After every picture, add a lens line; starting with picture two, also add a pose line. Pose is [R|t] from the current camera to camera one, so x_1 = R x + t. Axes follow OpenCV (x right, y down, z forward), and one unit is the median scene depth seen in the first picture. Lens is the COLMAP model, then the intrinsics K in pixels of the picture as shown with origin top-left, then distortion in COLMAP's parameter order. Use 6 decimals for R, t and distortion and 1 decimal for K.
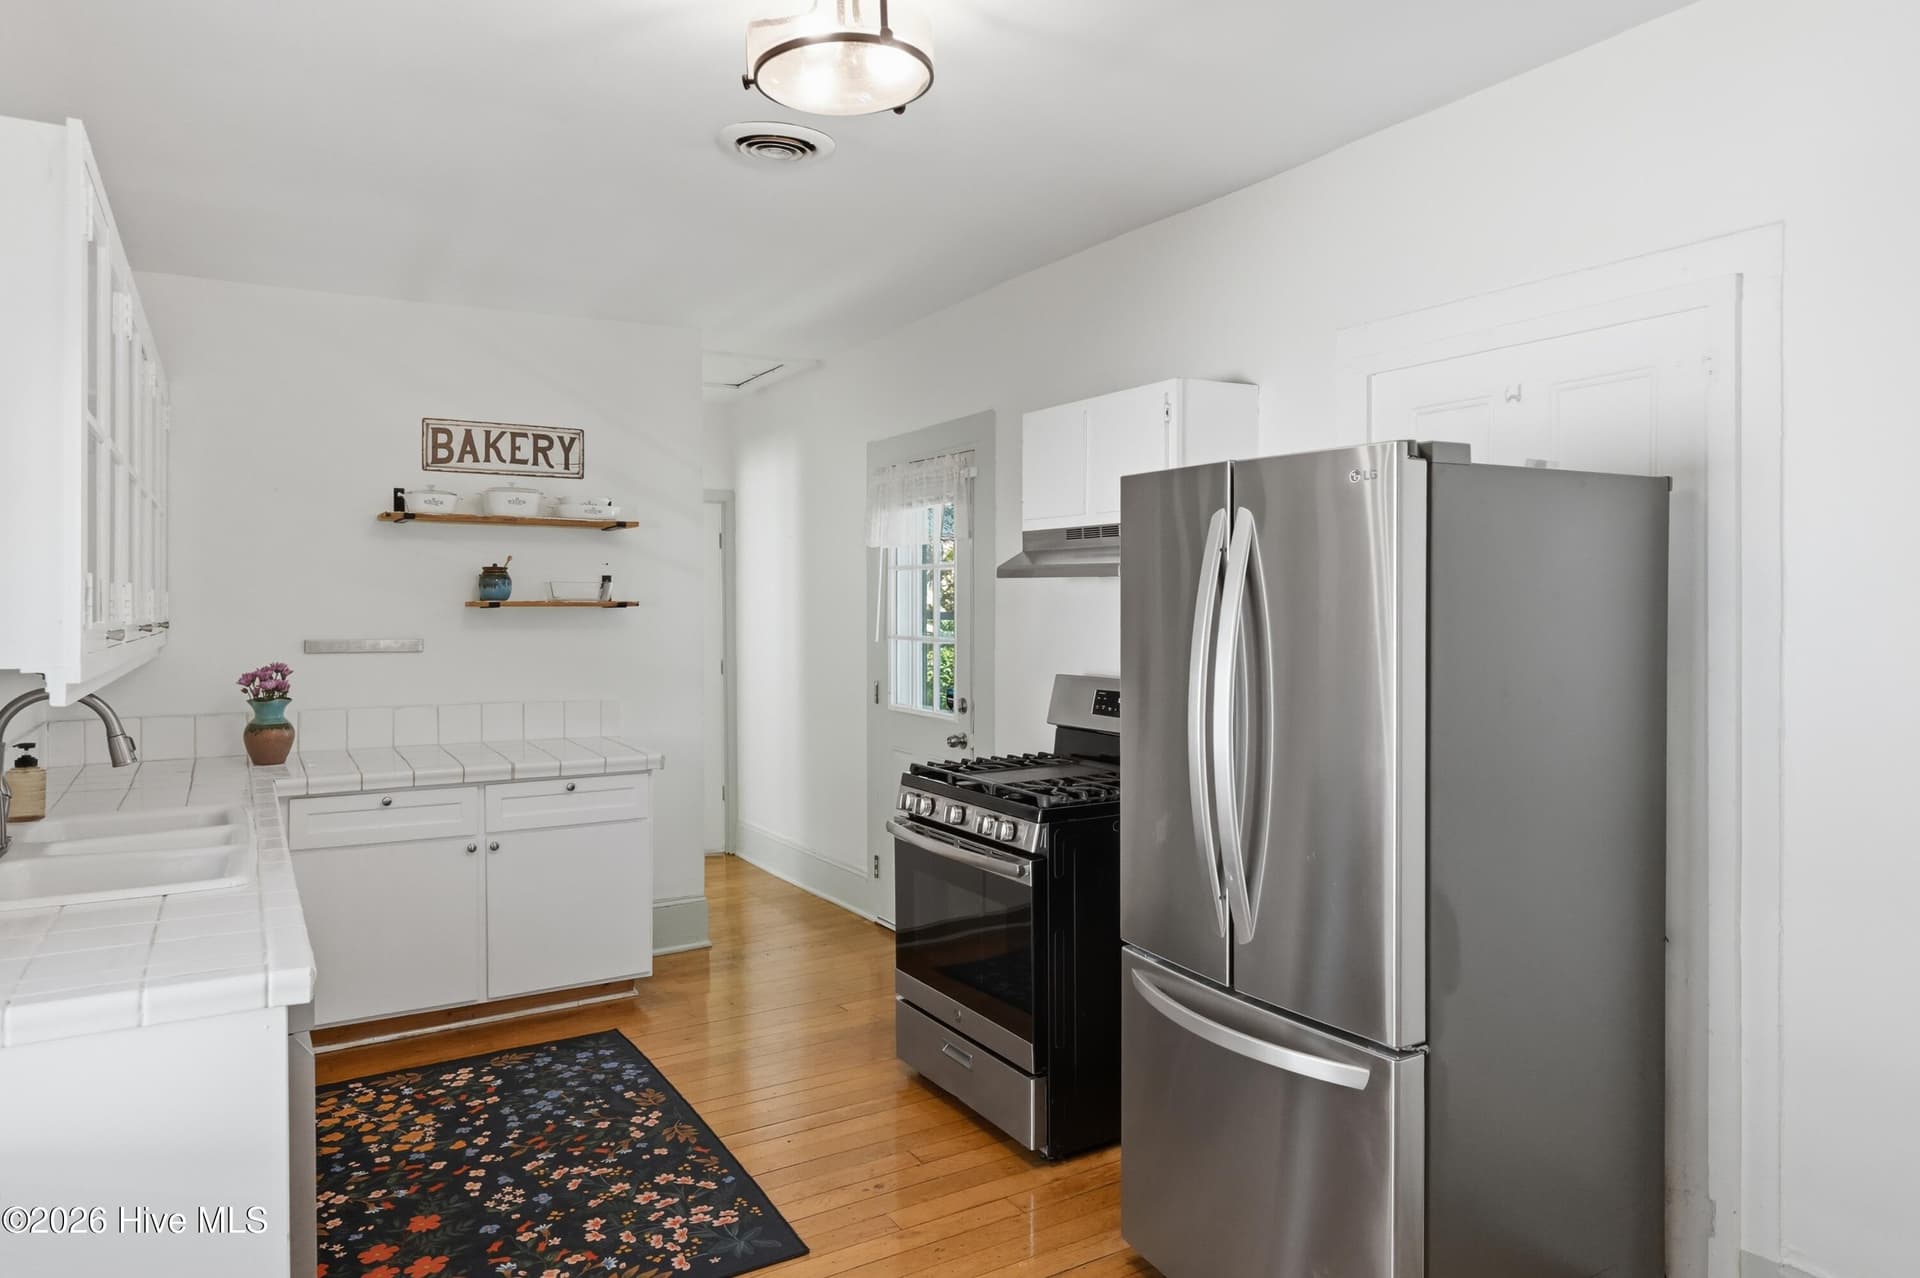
lens RADIAL K [[1229.4, 0, 940.7], [0, 1229.4, 606.2], [0, 0, 1]] dist [0.002090, 0.001713]
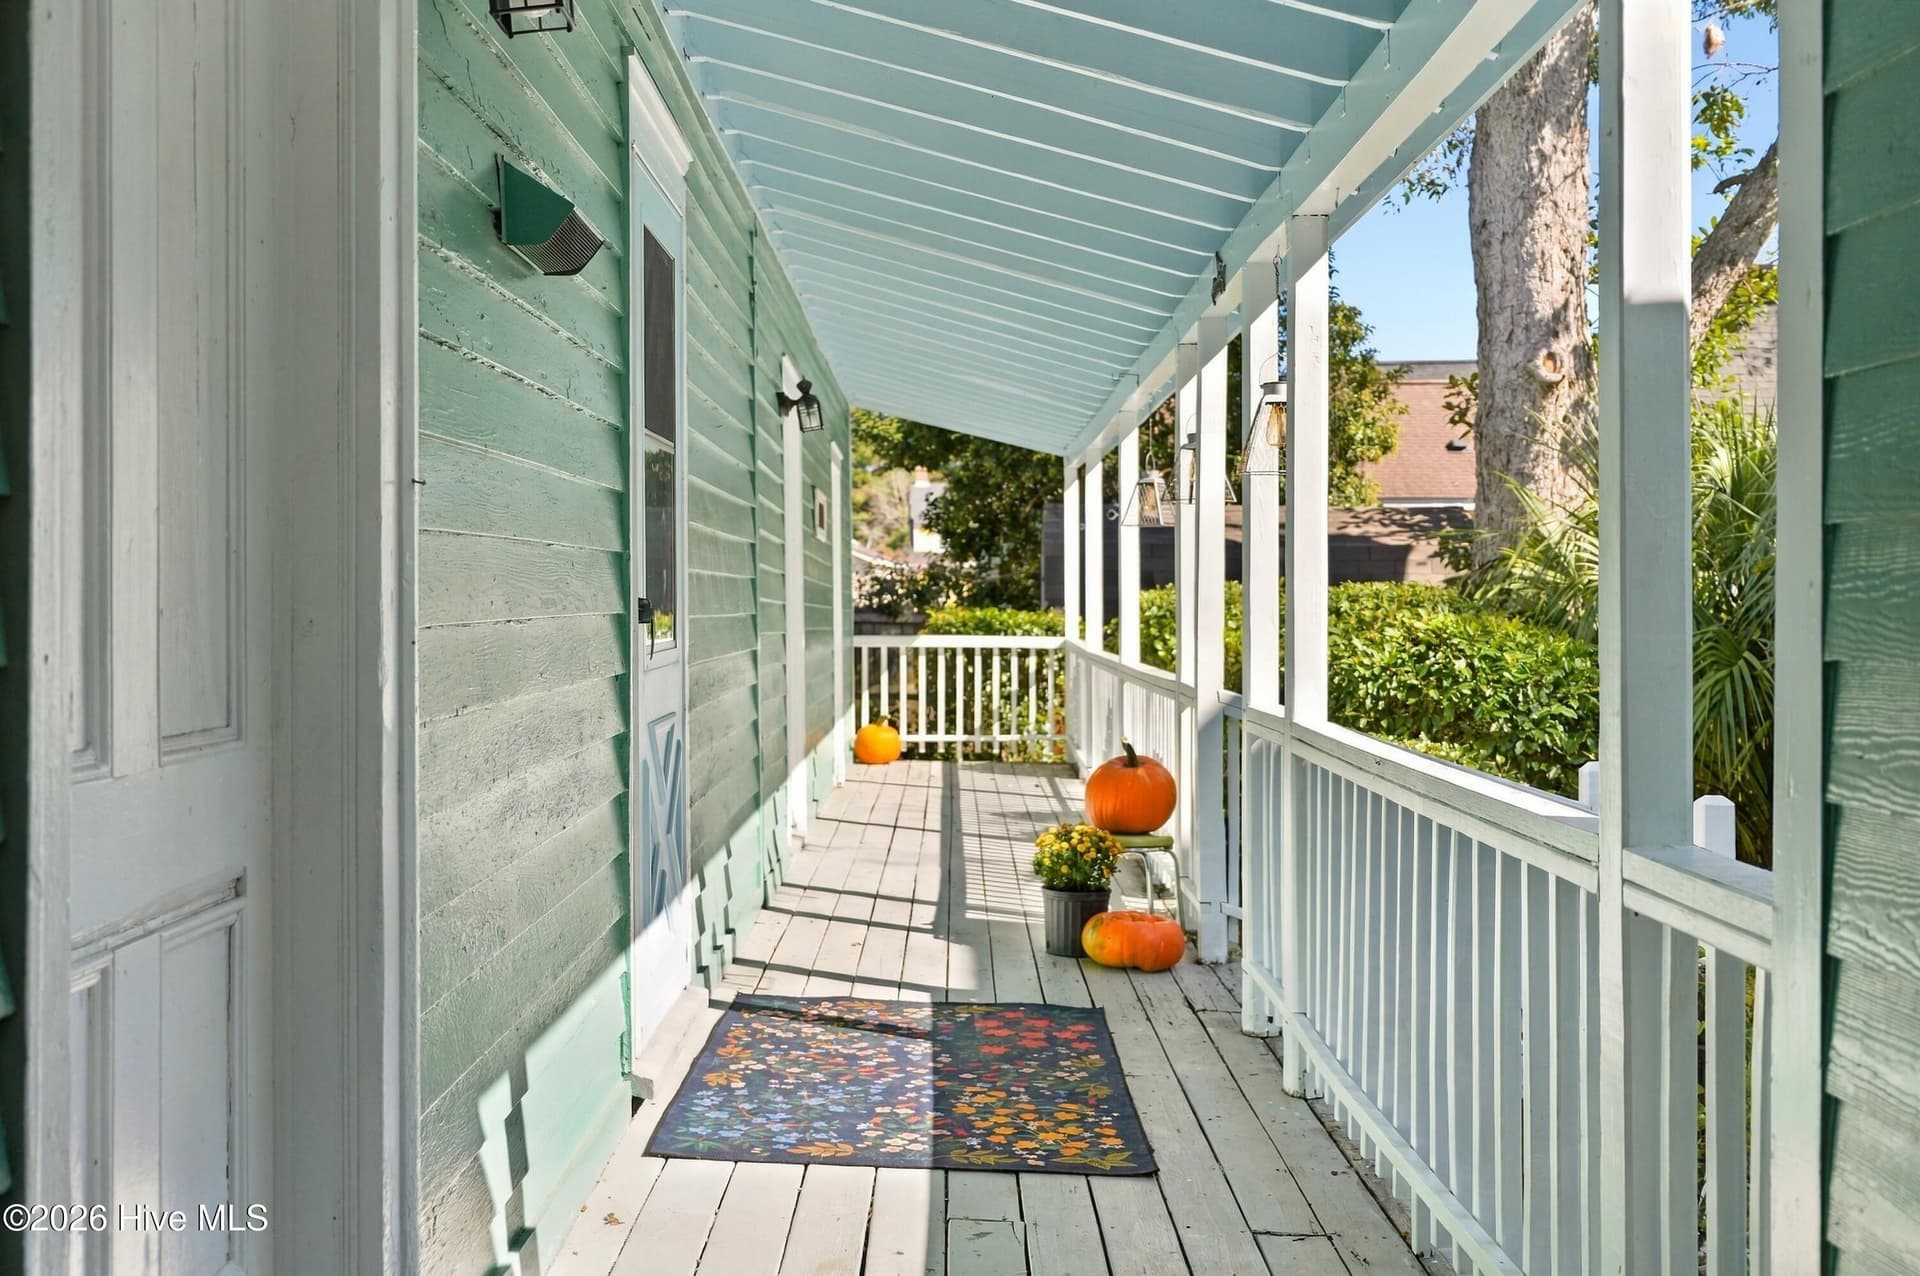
lens RADIAL K [[1935.1, 0, 1002.2], [0, 1935.1, 604.9], [0, 0, 1]] dist [0.012029, 0.000000]
pose [[-0.878976, -0.005171, 0.476837, -0.910158], [-0.003283, 0.999983, 0.004792, 0.067045], [-0.476854, 0.002647, -0.878979, 1.832020]]
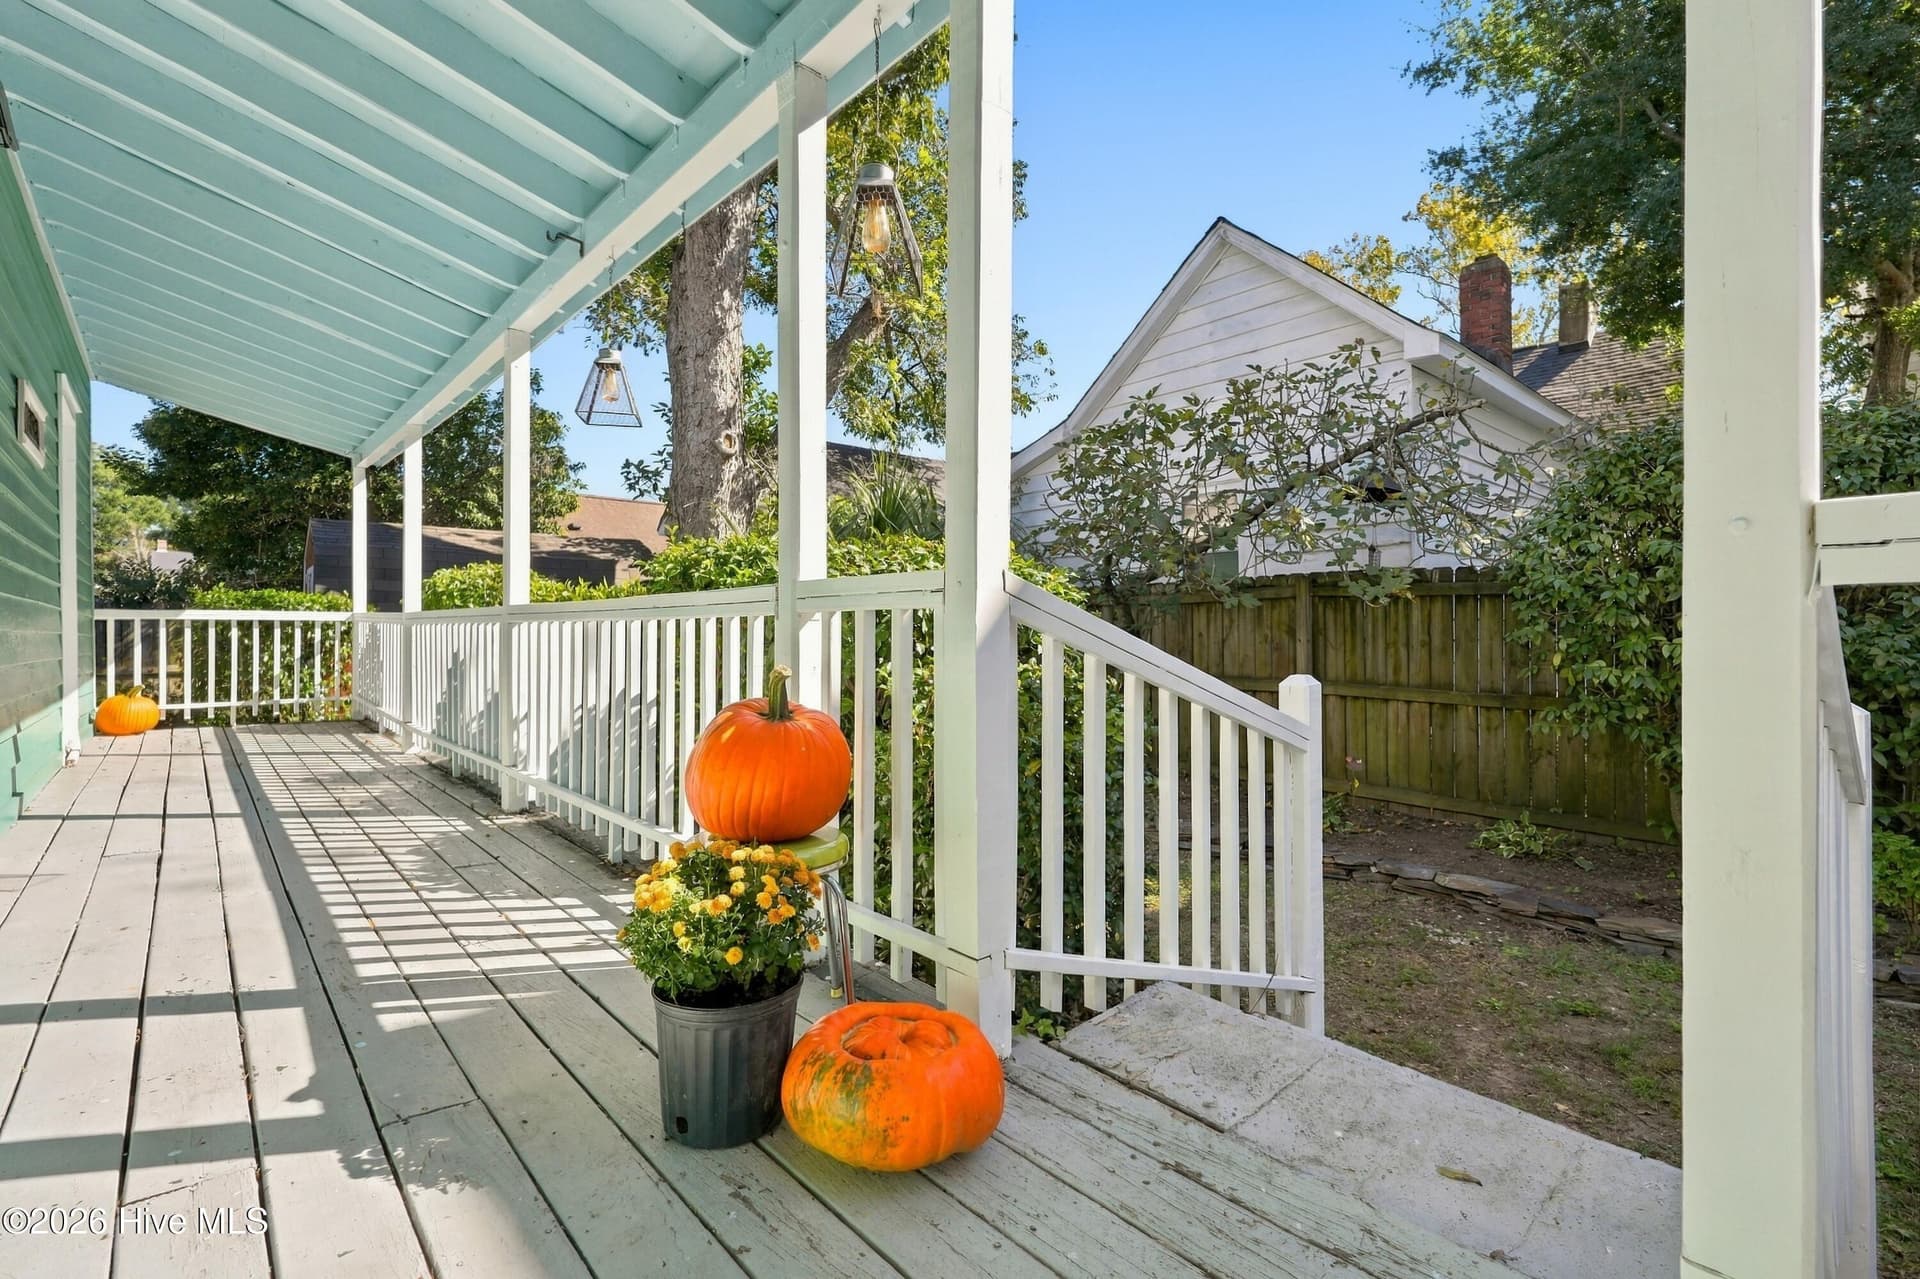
lens RADIAL K [[839.5, 0, 954.6], [0, 839.5, 621.2], [0, 0, 1]] dist [0.001908, 0.000303]
pose [[-0.976088, -0.001643, -0.217369, -0.204891], [-0.000515, 0.999986, -0.005245, 0.168947], [0.217374, -0.005008, -0.976075, 0.727244]]
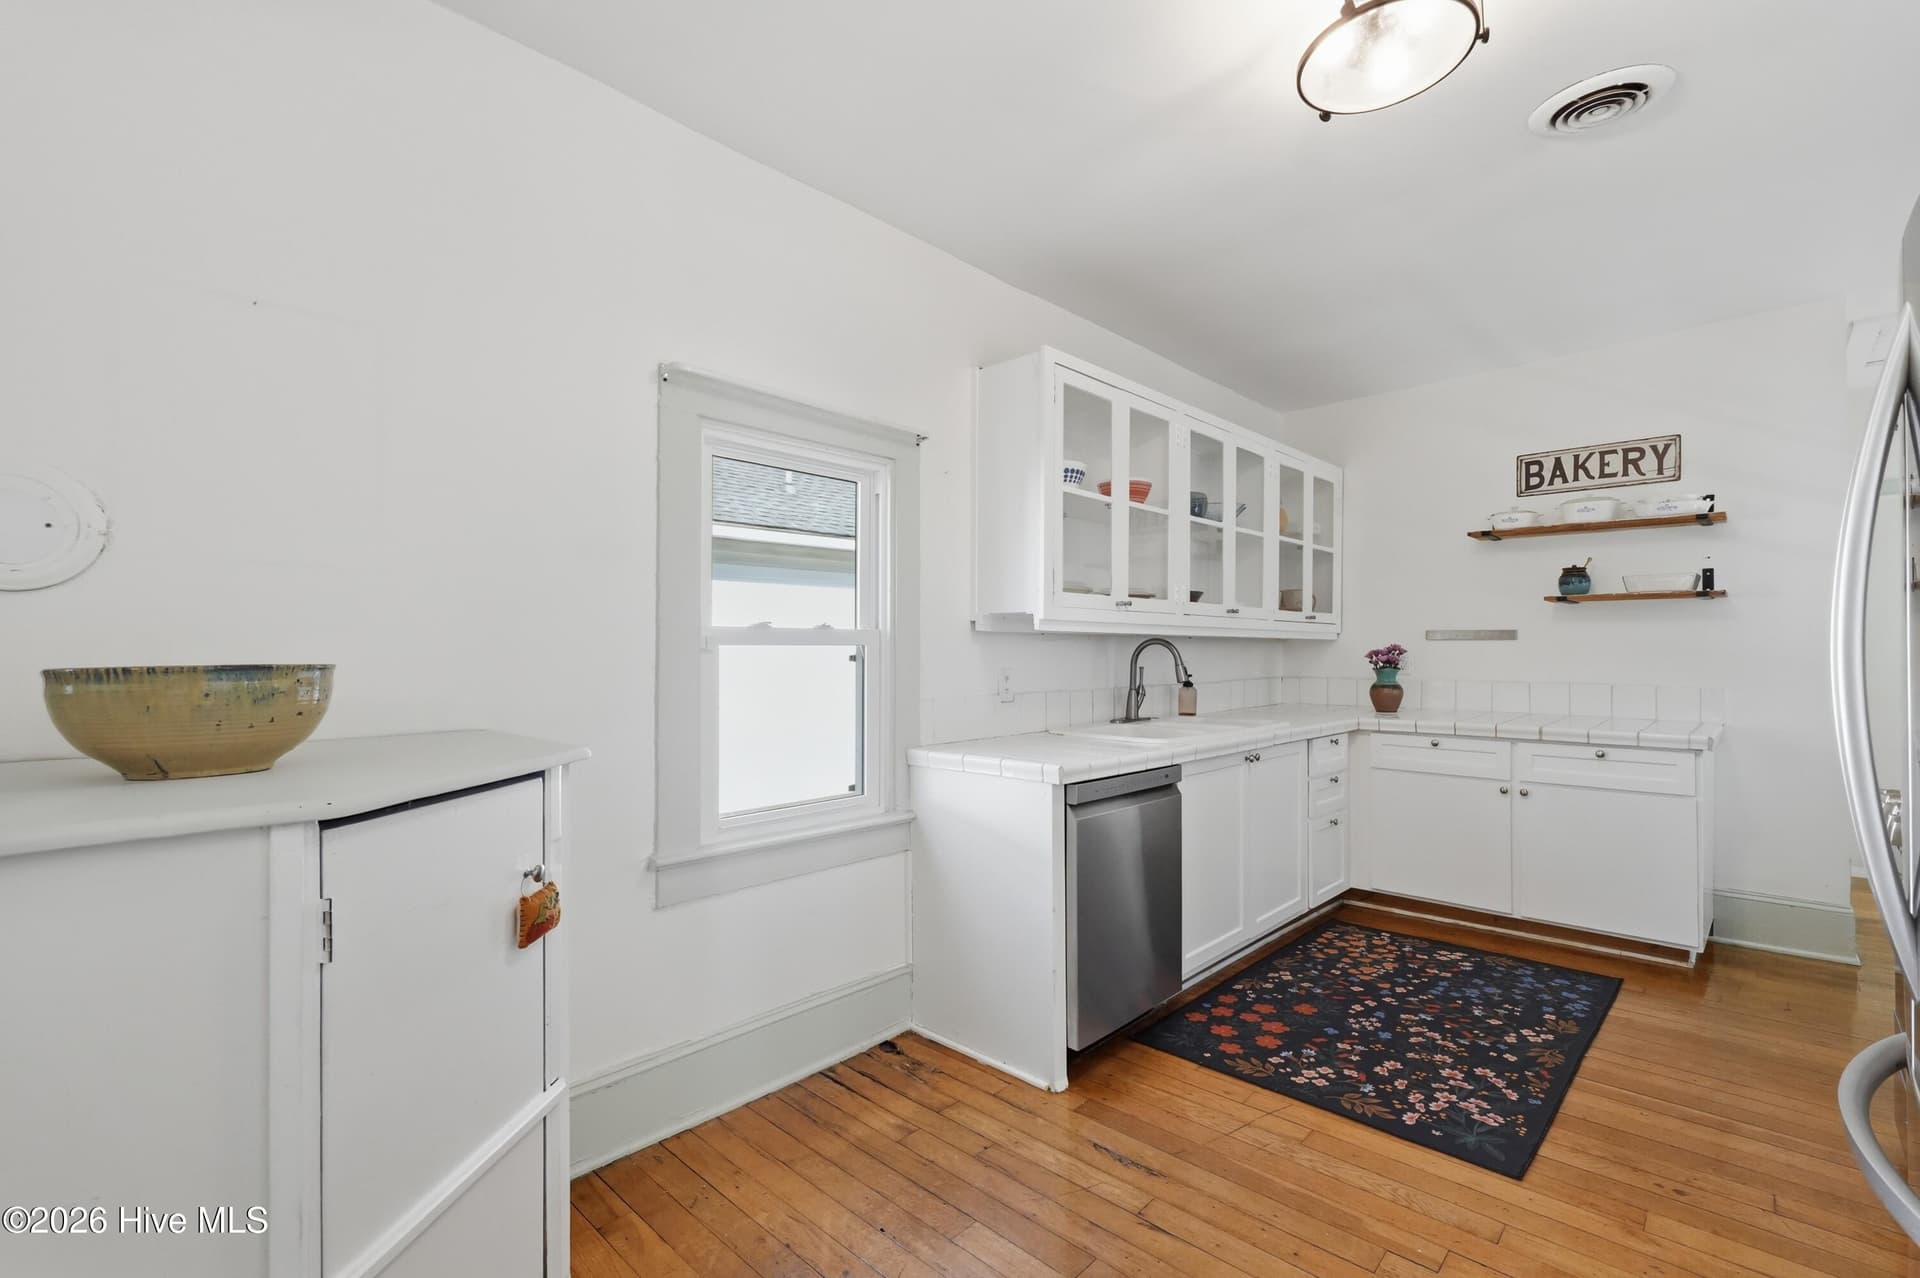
lens RADIAL K [[839.5, 0, 955.5], [0, 839.5, 643.0], [0, 0, 1]] dist [0.001908, 0.000303]
pose [[0.266005, -0.004693, -0.963960, 0.309195], [-0.002793, 0.999980, -0.005639, 0.055631], [0.963968, 0.004192, 0.265987, 0.244806]]
